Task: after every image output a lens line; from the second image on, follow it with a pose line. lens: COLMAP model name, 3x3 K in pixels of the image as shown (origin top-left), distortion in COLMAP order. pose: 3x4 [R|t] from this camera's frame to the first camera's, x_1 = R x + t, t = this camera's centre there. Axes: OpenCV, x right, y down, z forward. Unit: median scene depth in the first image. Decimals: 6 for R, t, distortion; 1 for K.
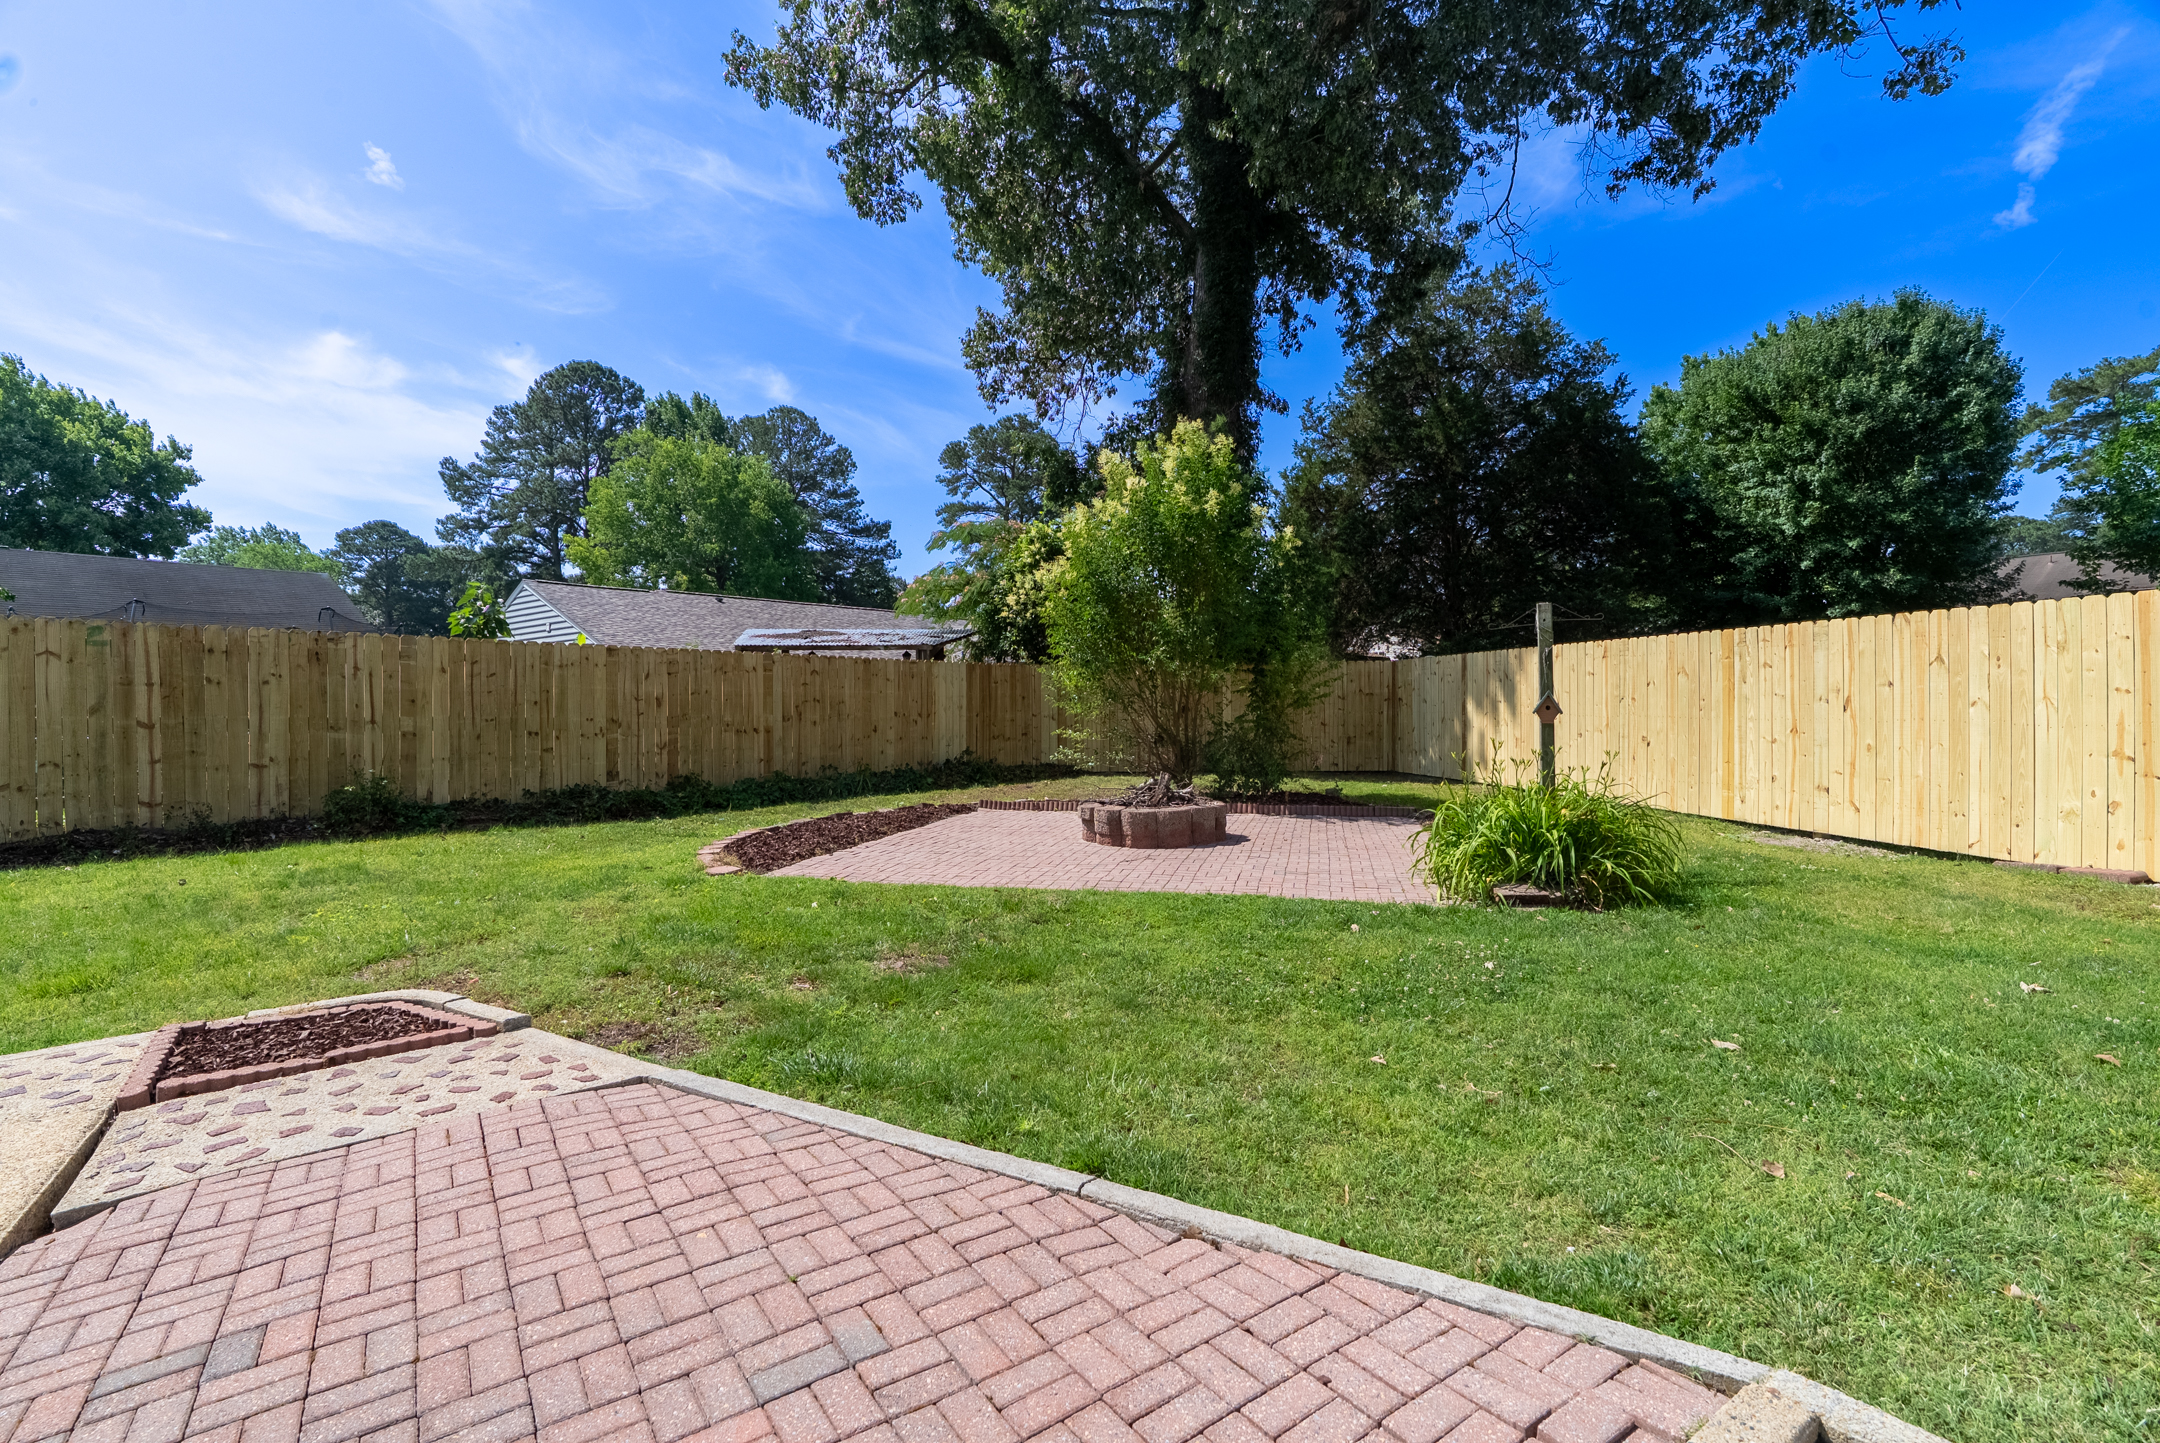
lens RADIAL K [[972.6, 0, 1080.0], [0, 972.6, 721.5], [0, 0, 1]] dist [-0.018207, 0.010516]
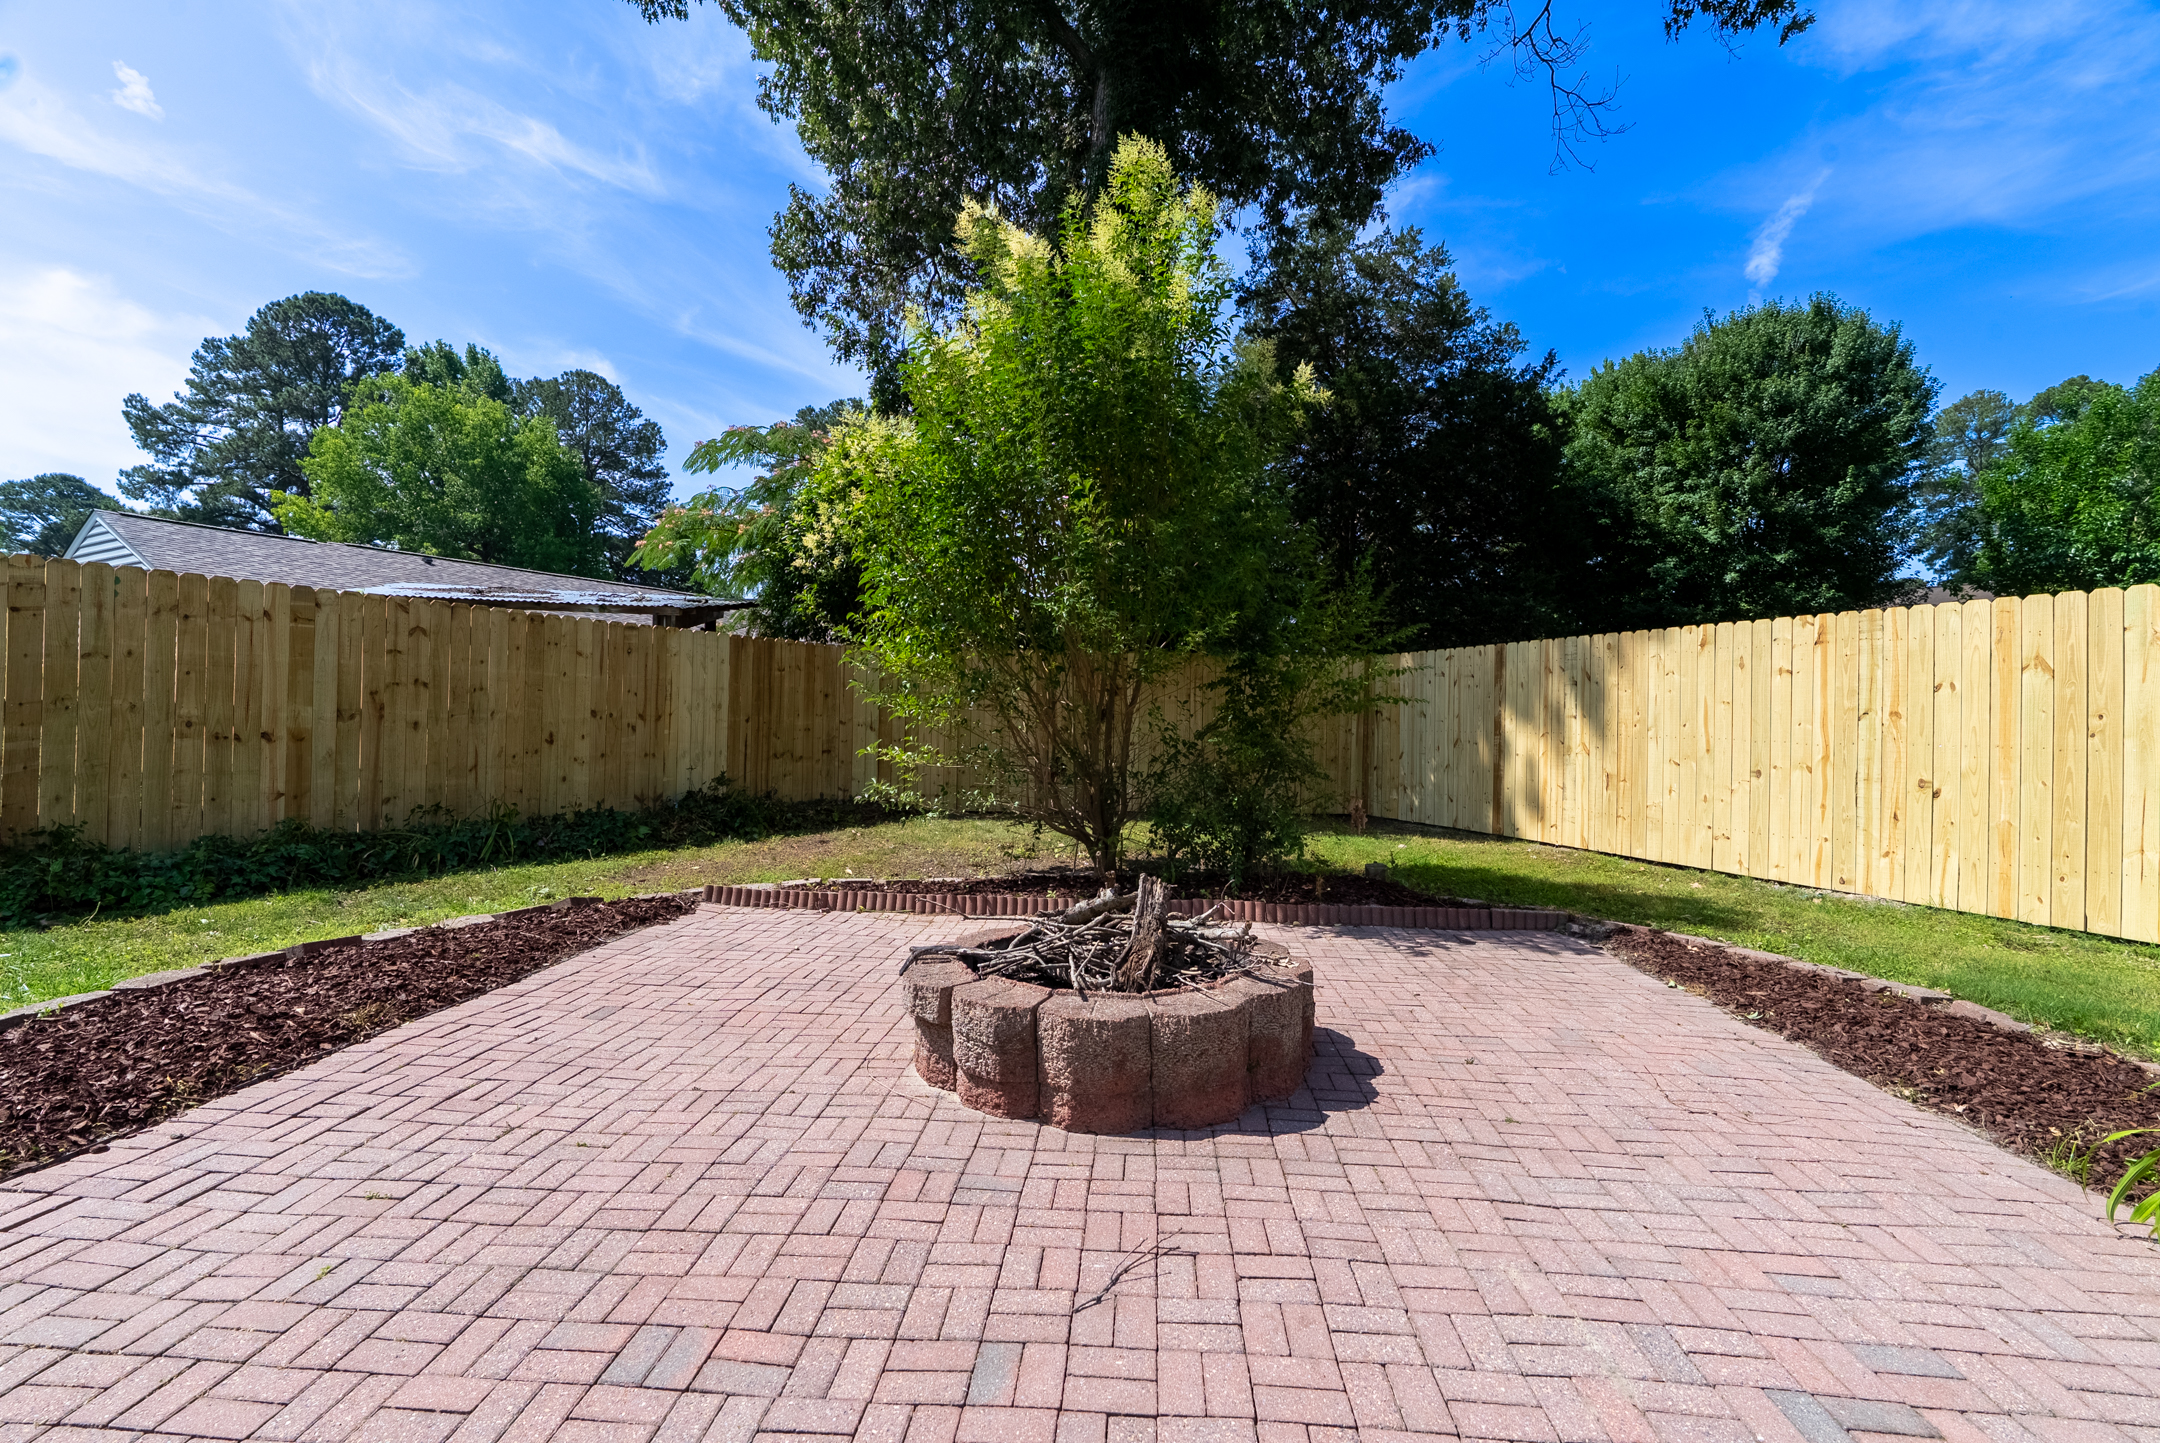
lens RADIAL K [[972.2, 0, 1075.0], [0, 972.2, 711.4], [0, 0, 1]] dist [-0.011640, 0.004040]
pose [[0.986088, 0.025722, 0.164221, -0.000440], [-0.021278, 0.999360, -0.028767, 0.000828], [-0.164856, 0.024872, 0.986004, 0.202251]]
